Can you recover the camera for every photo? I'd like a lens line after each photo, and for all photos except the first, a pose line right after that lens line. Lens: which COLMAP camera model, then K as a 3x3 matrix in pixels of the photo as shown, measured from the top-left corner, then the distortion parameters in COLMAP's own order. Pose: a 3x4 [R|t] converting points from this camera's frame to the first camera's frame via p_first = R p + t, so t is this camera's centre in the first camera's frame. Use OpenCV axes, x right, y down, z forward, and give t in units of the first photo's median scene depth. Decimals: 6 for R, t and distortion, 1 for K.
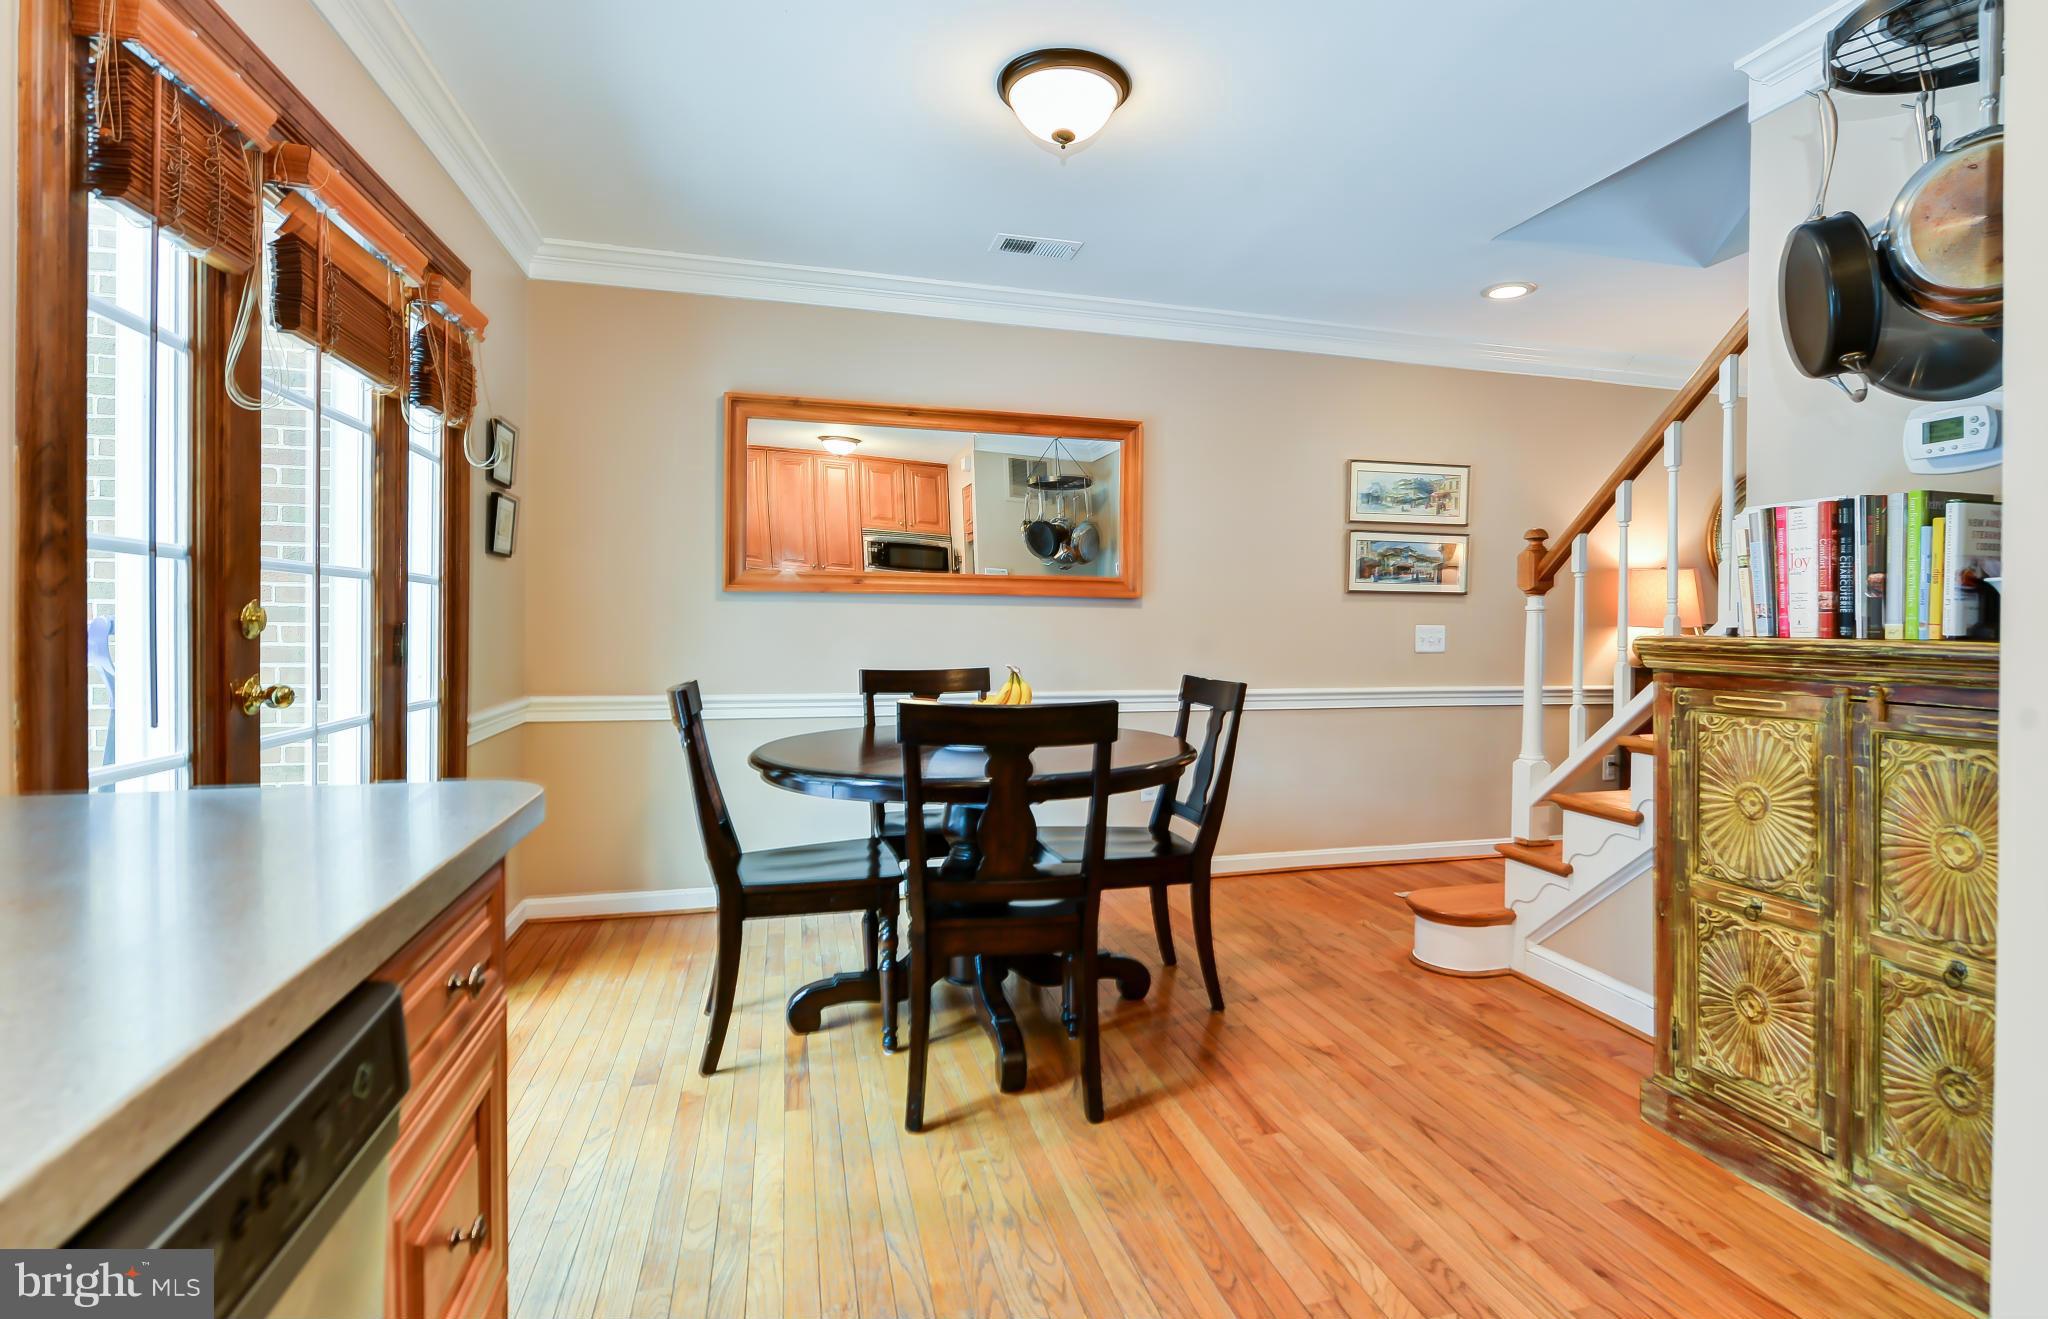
lens RADIAL K [[869.7, 0, 1022.0], [0, 869.7, 616.8], [0, 0, 1]] dist [-0.010051, 0.000339]
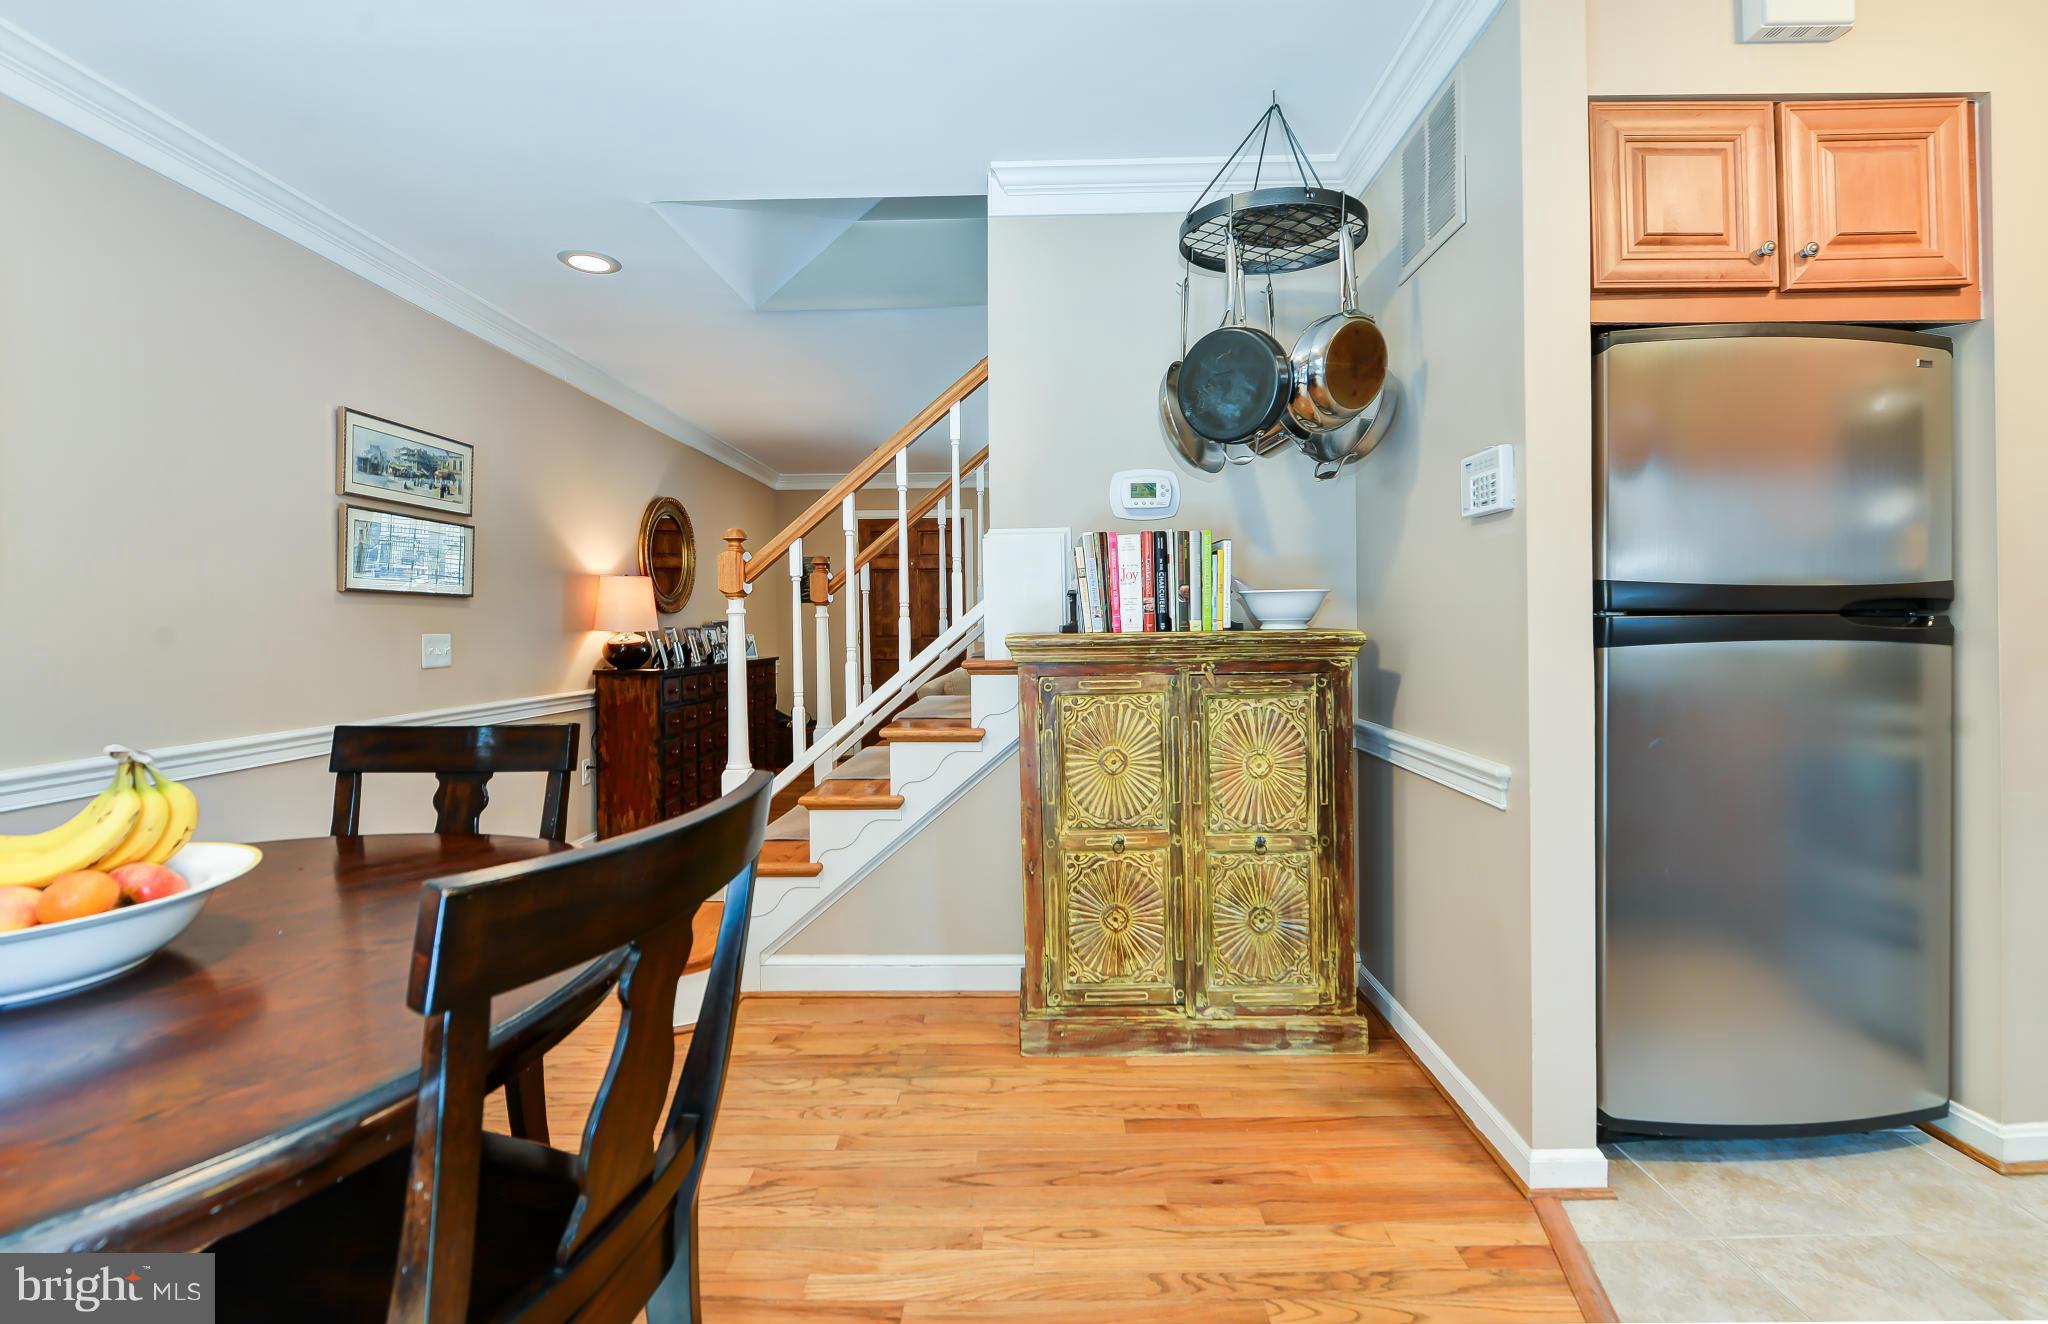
lens RADIAL K [[869.7, 0, 1022.0], [0, 869.7, 619.3], [0, 0, 1]] dist [-0.010051, 0.000339]
pose [[0.305569, -0.015226, 0.952048, -0.446126], [0.014671, 0.999829, 0.011282, -0.013570], [-0.952057, 0.010520, 0.305740, 0.771964]]
